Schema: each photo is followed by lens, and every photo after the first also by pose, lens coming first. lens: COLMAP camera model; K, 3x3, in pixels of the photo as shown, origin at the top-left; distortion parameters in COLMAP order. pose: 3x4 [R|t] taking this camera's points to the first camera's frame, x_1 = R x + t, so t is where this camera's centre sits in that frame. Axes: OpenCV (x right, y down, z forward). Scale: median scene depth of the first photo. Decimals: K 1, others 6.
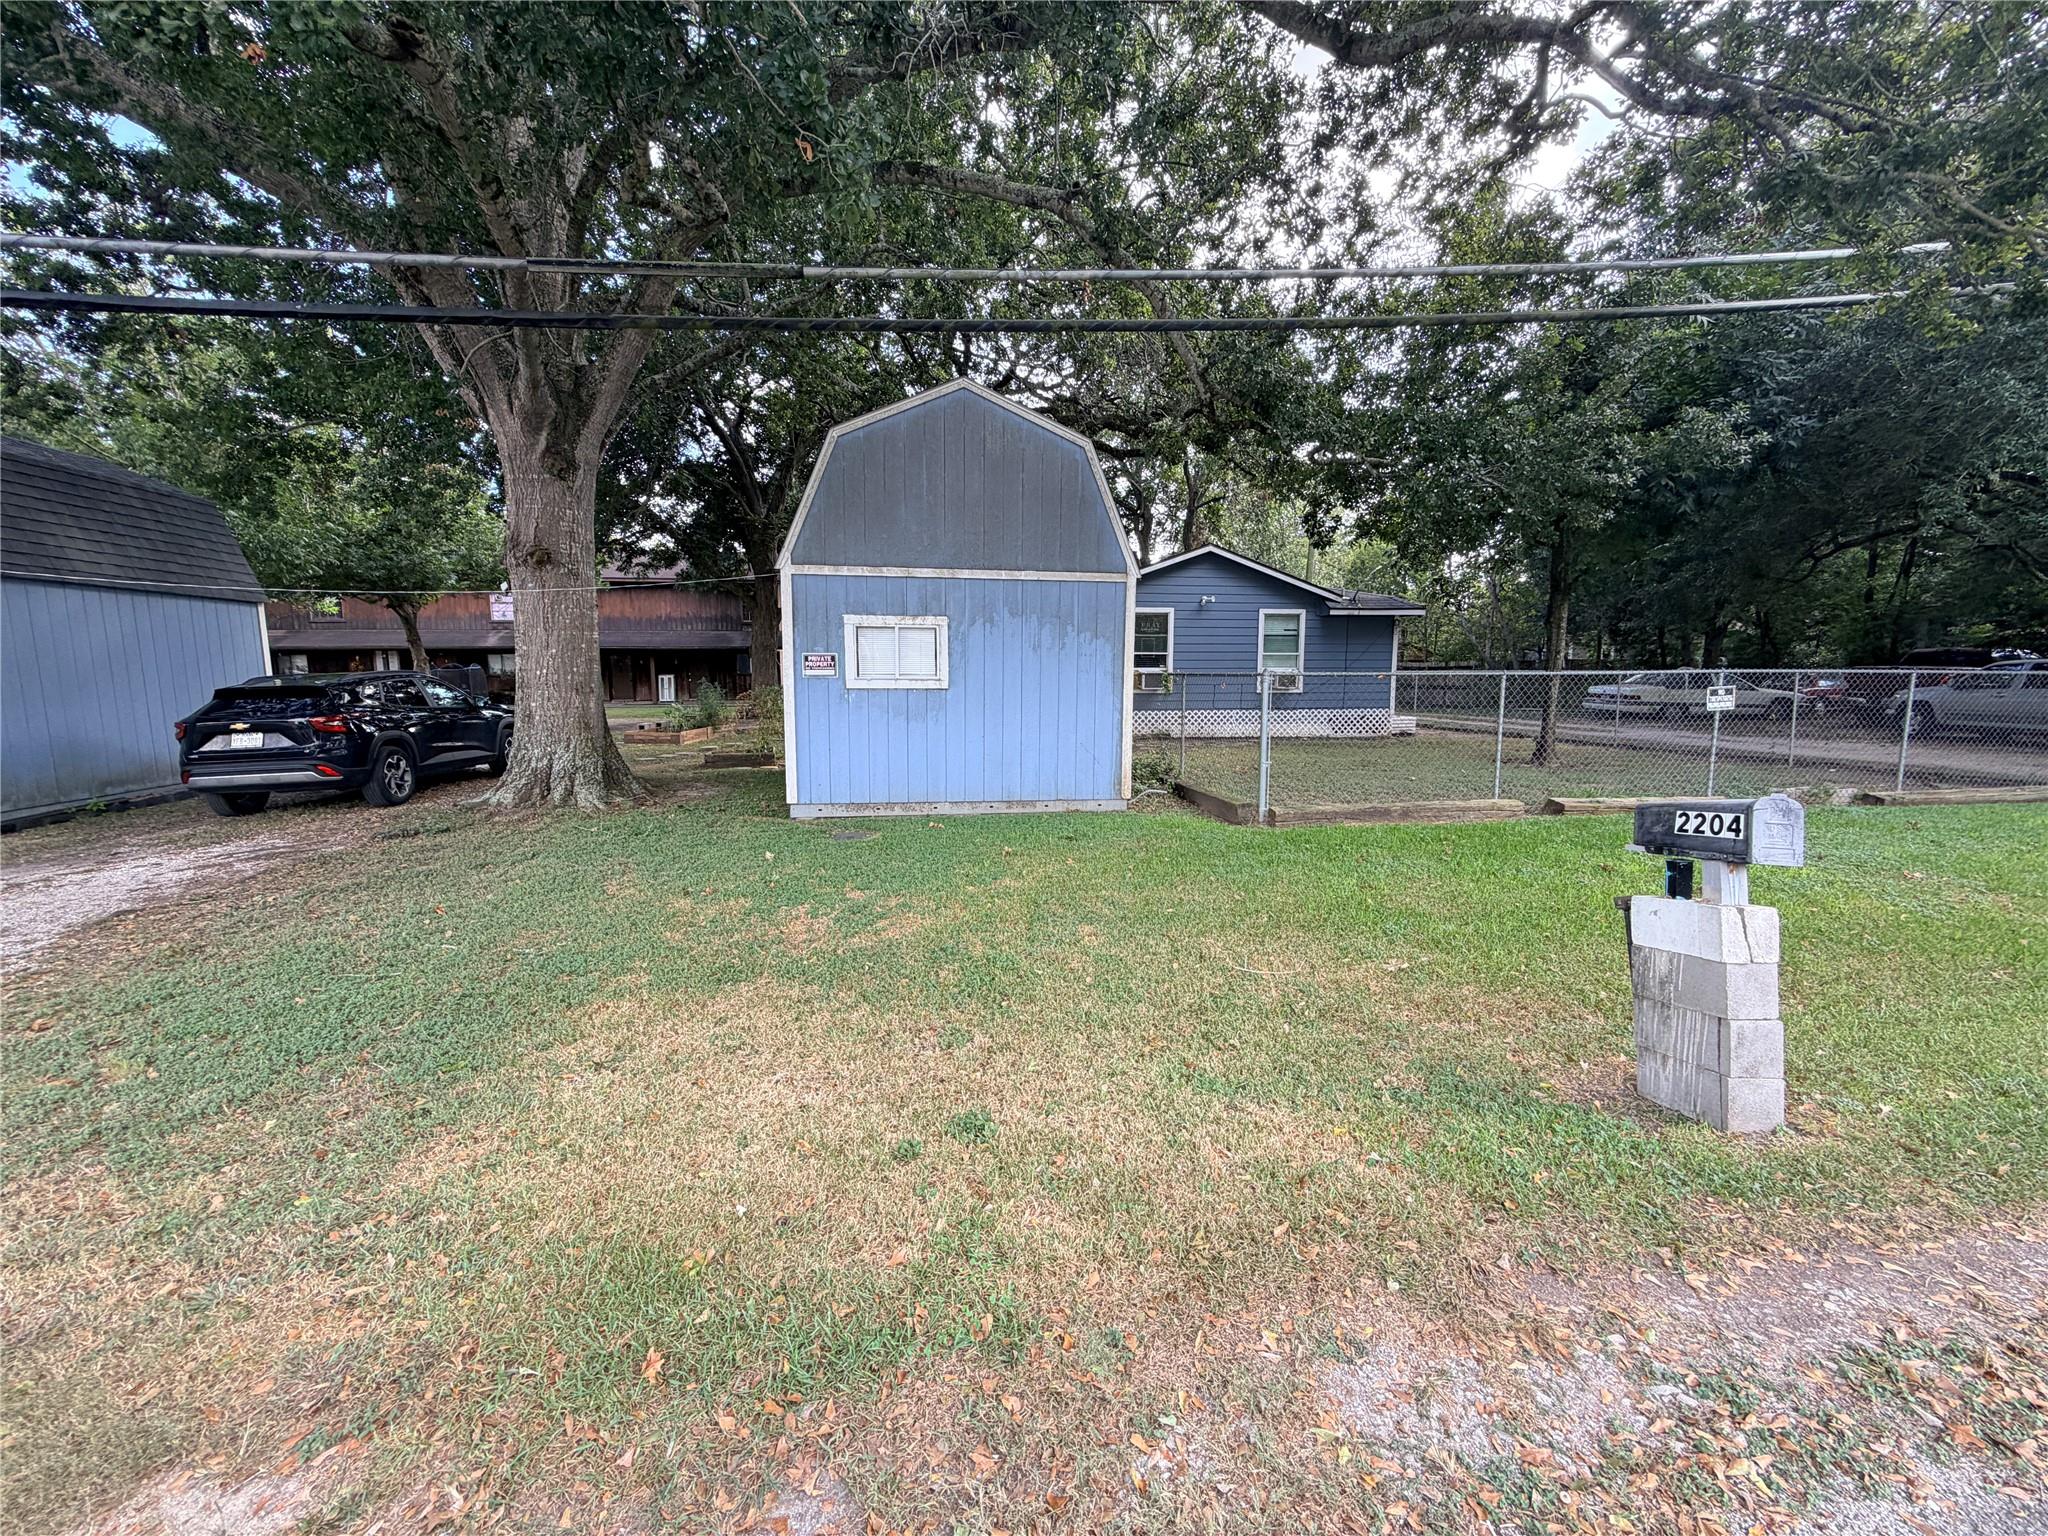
lens RADIAL K [[813.6, 0, 1024.0], [0, 813.6, 768.0], [0, 0, 1]] dist [0.000926, -0.000146]
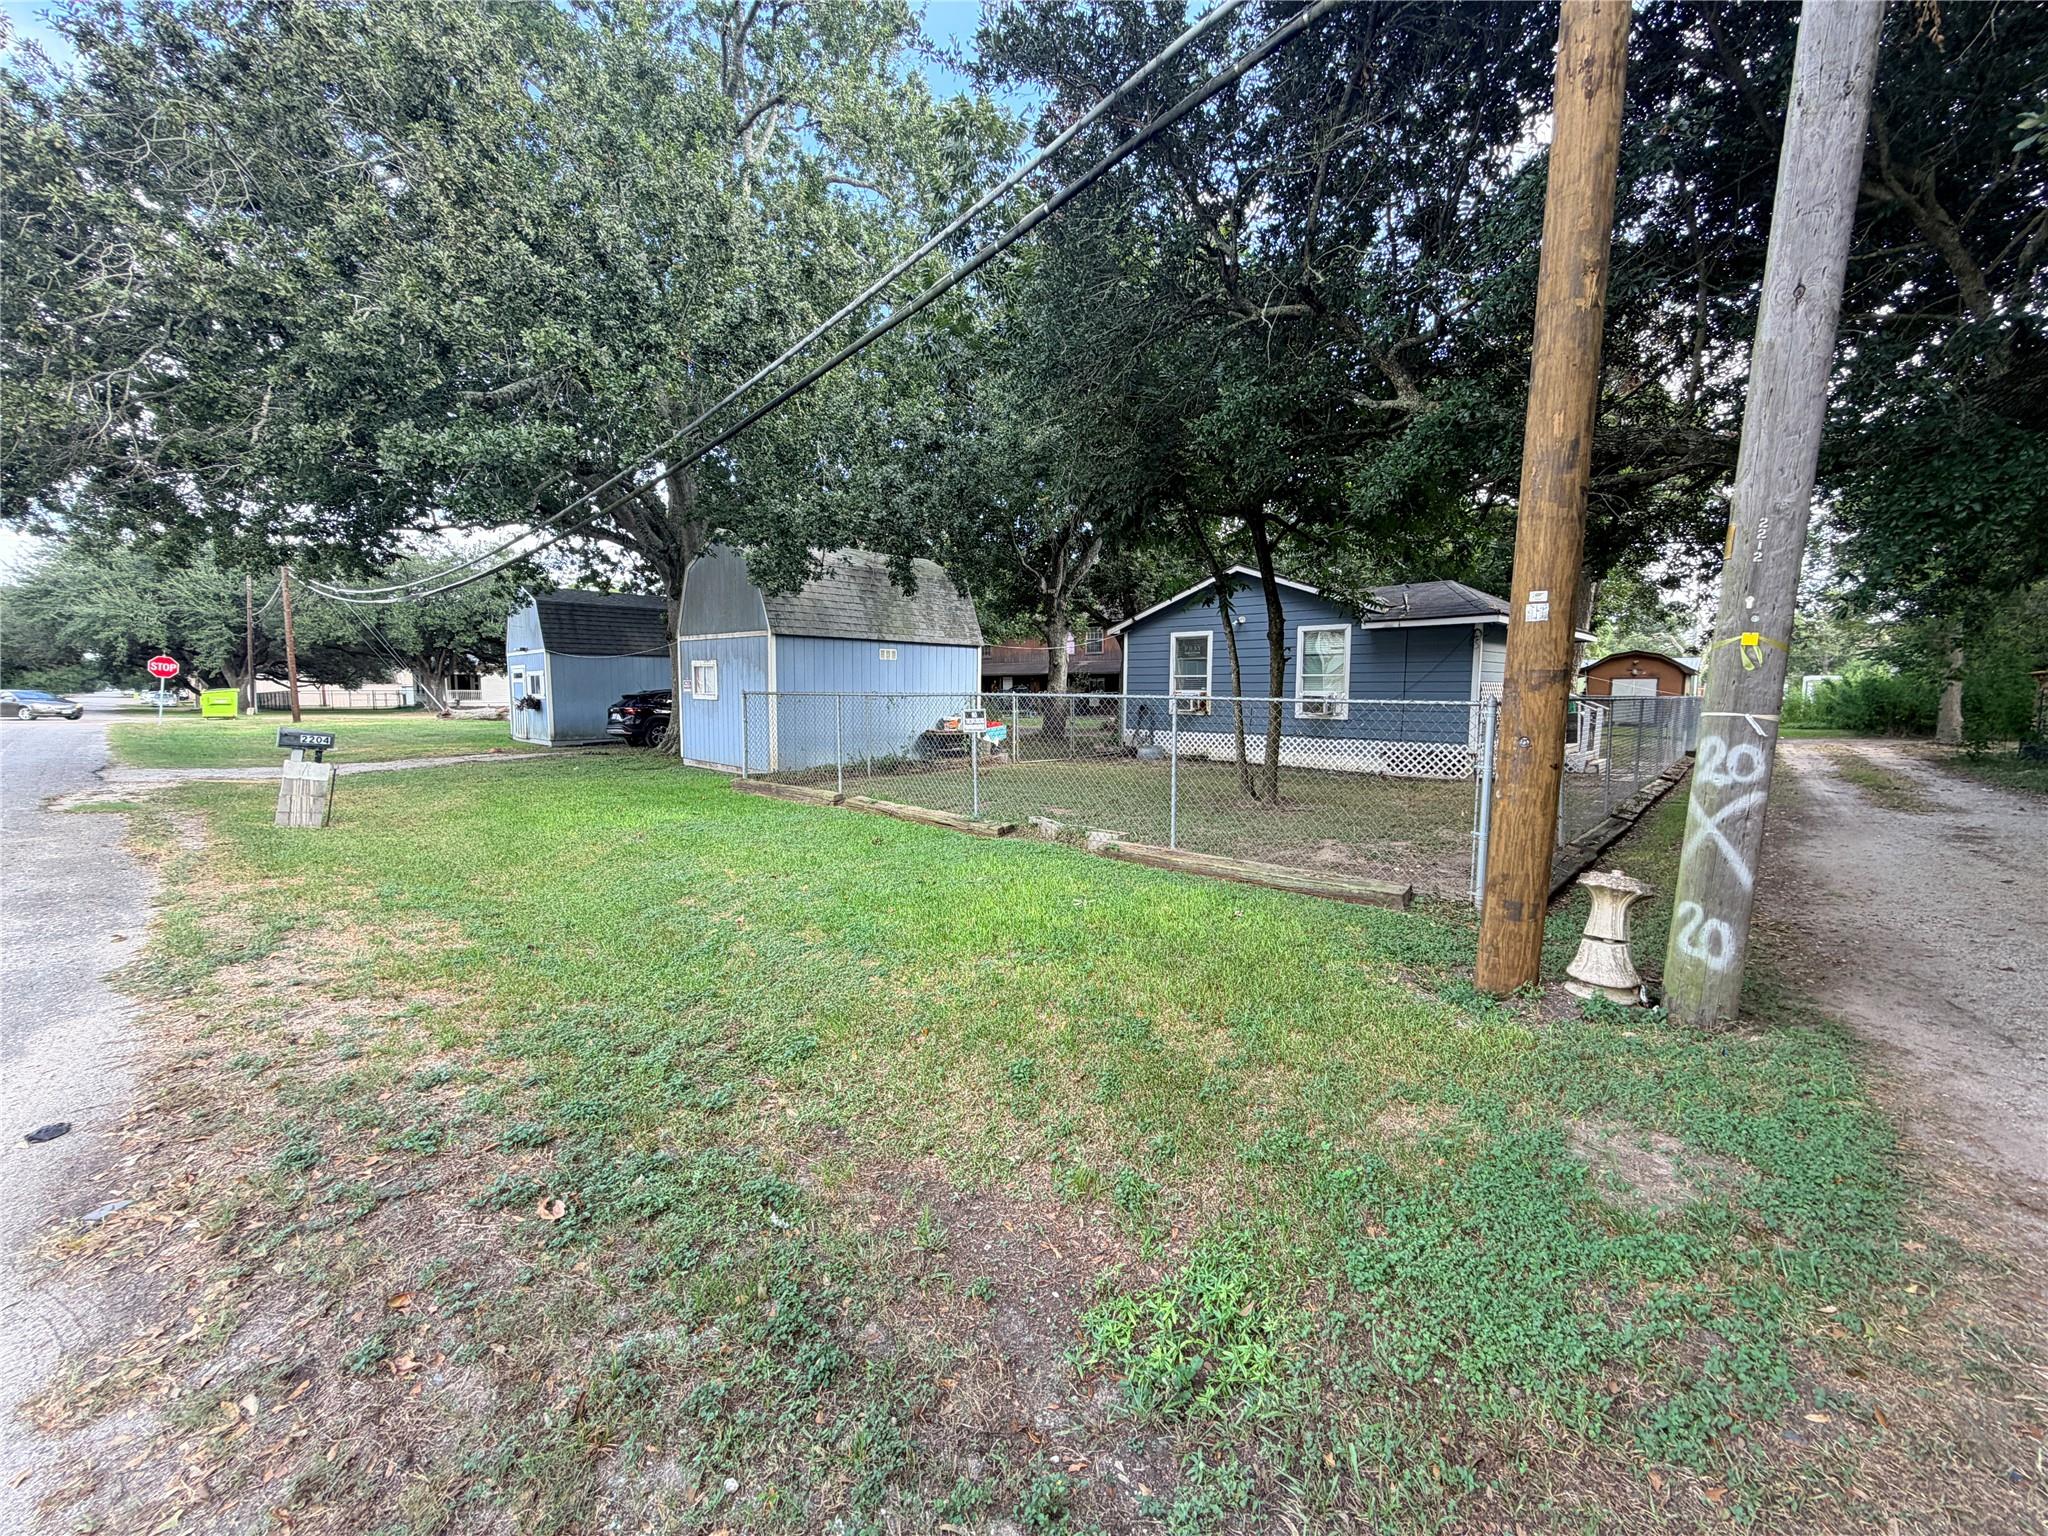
lens RADIAL K [[813.6, 0, 1024.0], [0, 813.6, 768.0], [0, 0, 1]] dist [0.000926, -0.000146]
pose [[0.608329, 0.081804, -0.789458, 0.840442], [-0.102112, 0.994475, 0.024364, -0.029071], [0.787089, 0.065791, 0.613321, 0.212040]]
